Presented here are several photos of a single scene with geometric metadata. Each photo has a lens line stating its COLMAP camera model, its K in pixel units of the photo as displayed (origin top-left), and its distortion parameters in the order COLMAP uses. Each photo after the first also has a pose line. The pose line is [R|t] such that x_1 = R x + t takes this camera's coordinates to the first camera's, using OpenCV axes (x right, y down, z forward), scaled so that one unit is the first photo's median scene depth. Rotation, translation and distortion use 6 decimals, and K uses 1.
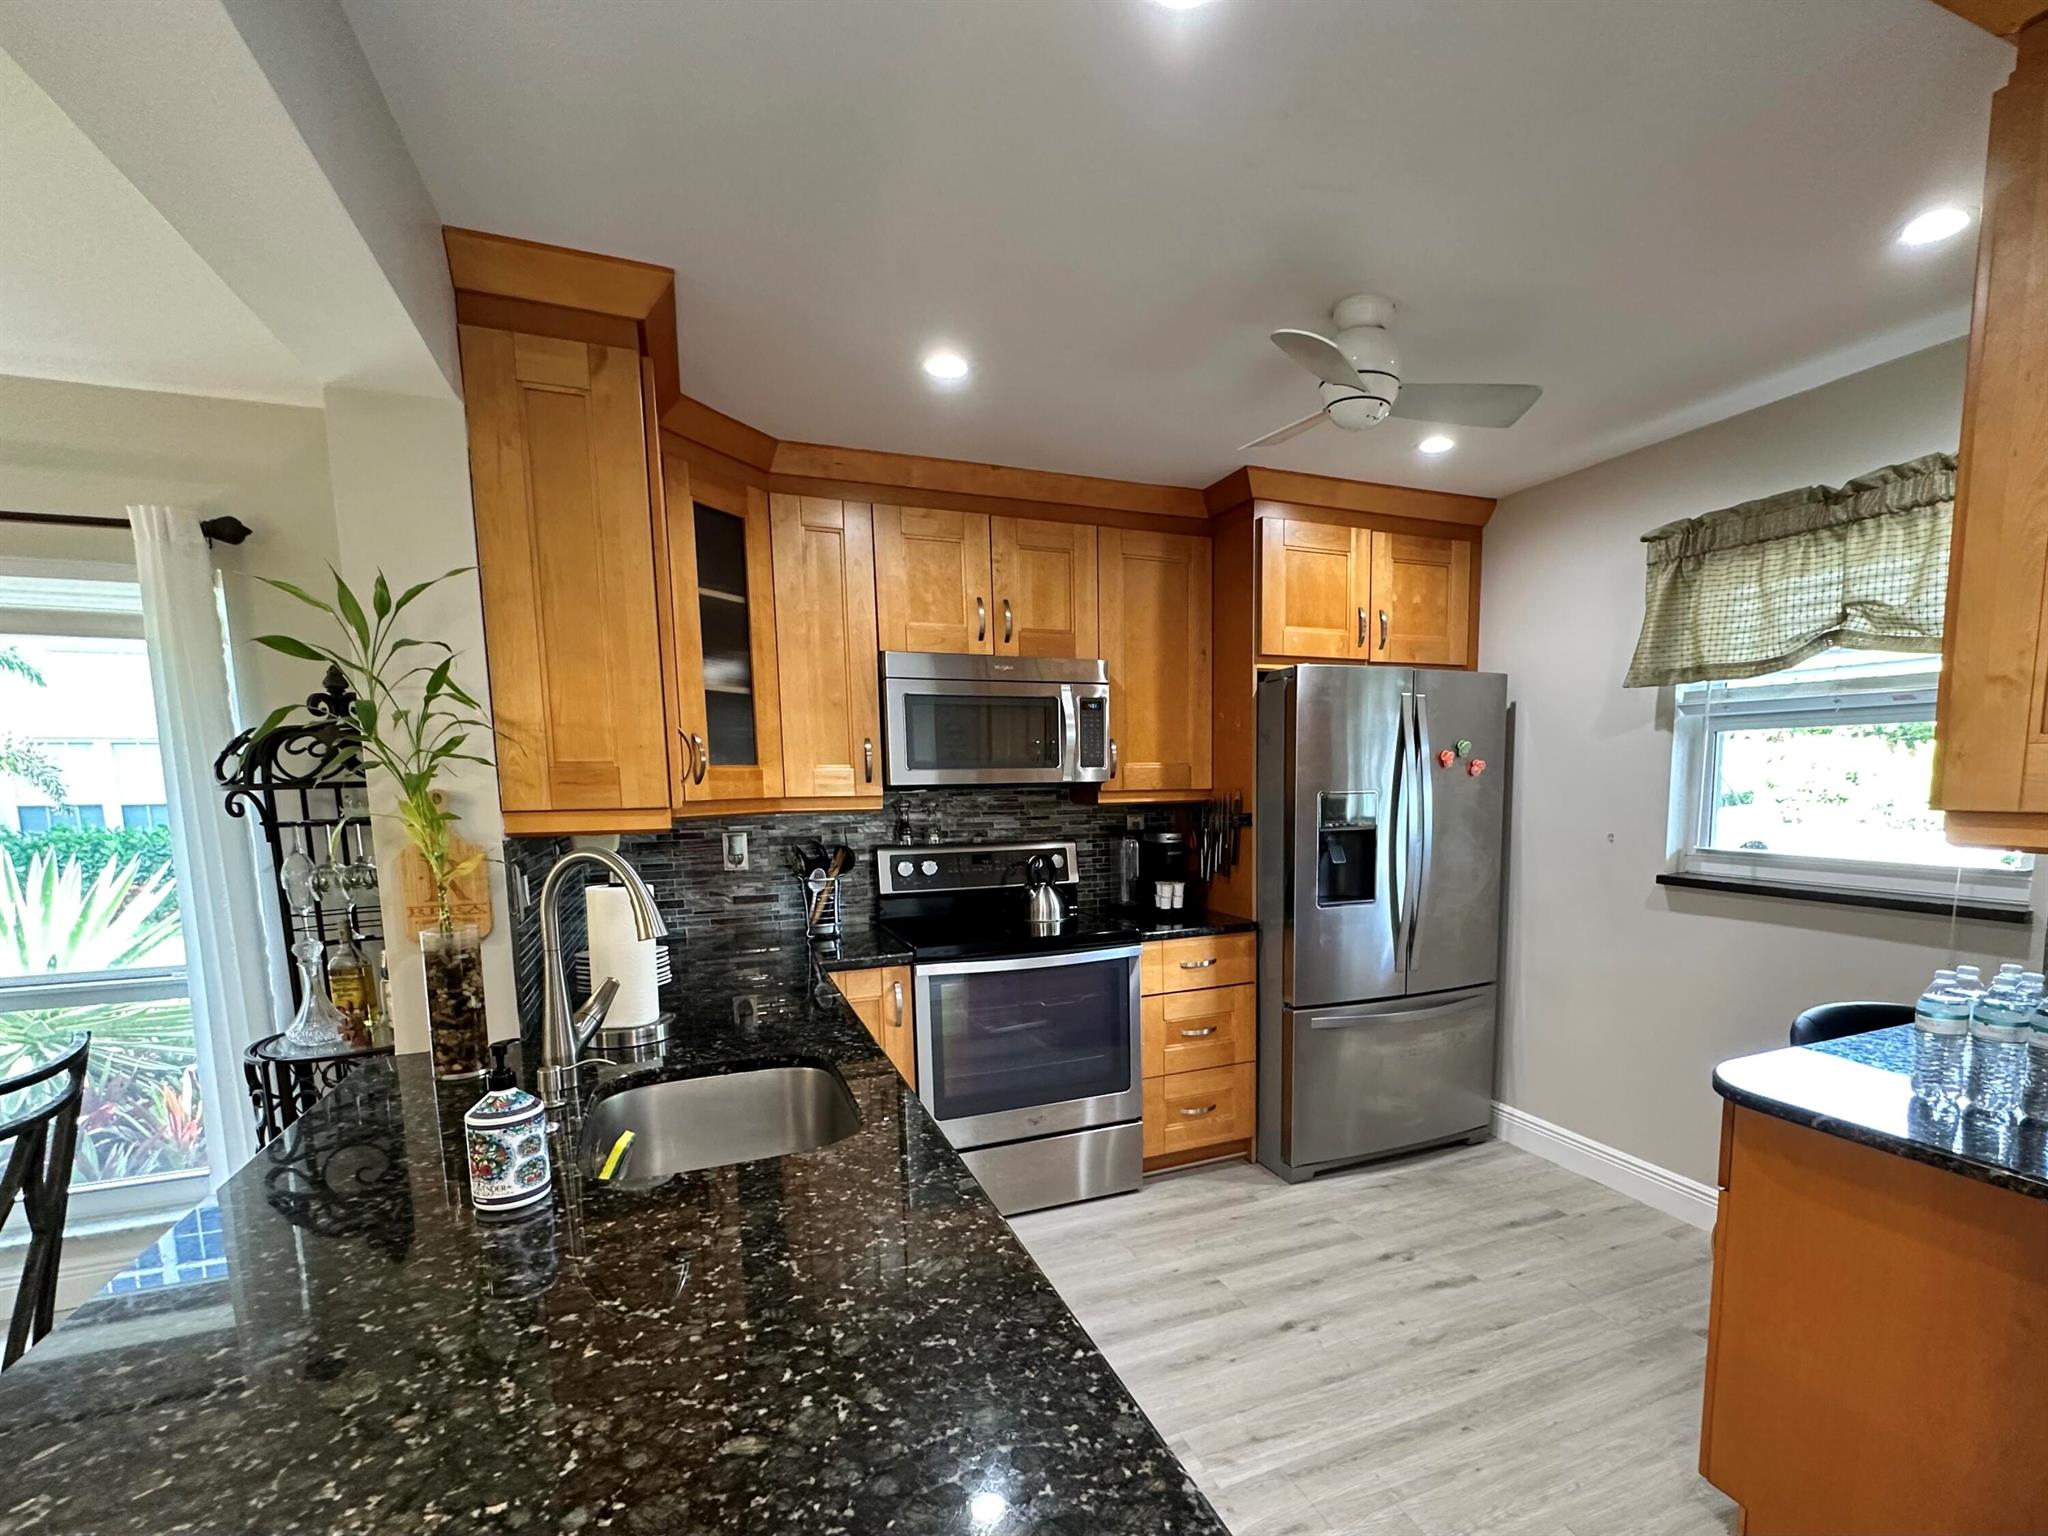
lens RADIAL K [[938.9, 0, 1116.9], [0, 938.9, 888.6], [0, 0, 1]] dist [0.000064, 0.000794]
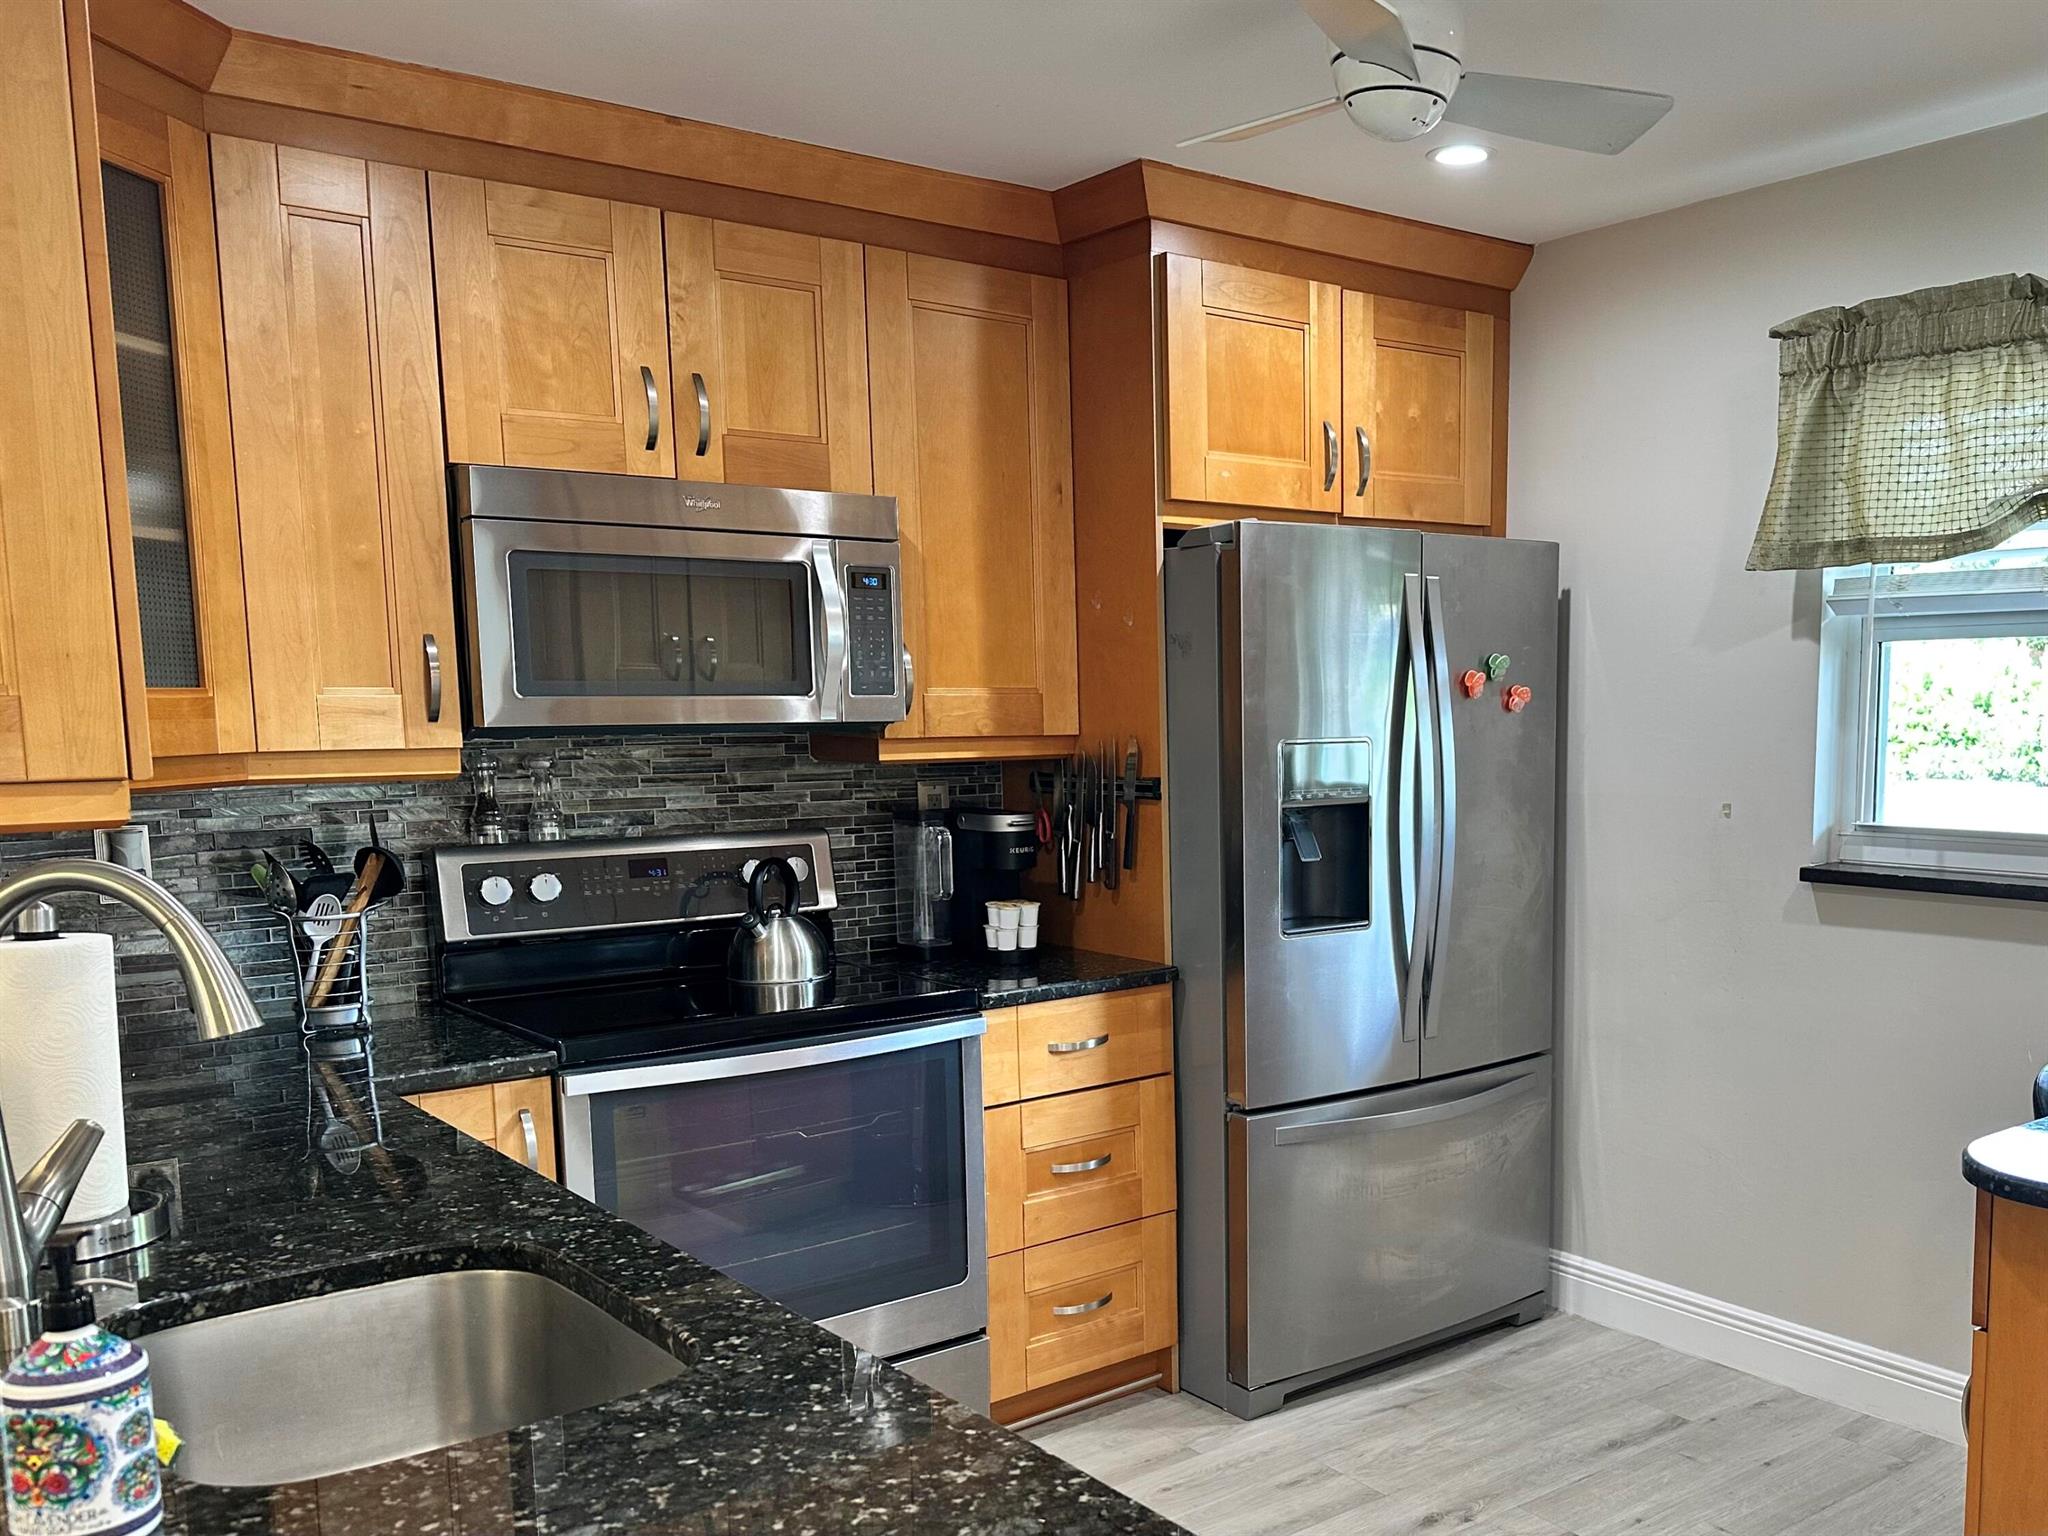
lens RADIAL K [[1796.4, 0, 1221.4], [0, 1796.4, 914.0], [0, 0, 1]] dist [0.112318, -0.139087]
pose [[0.960522, -0.030954, 0.276478, -0.130498], [0.031134, 0.999508, 0.003740, -0.000014], [-0.276458, 0.005015, 0.961013, -0.064104]]
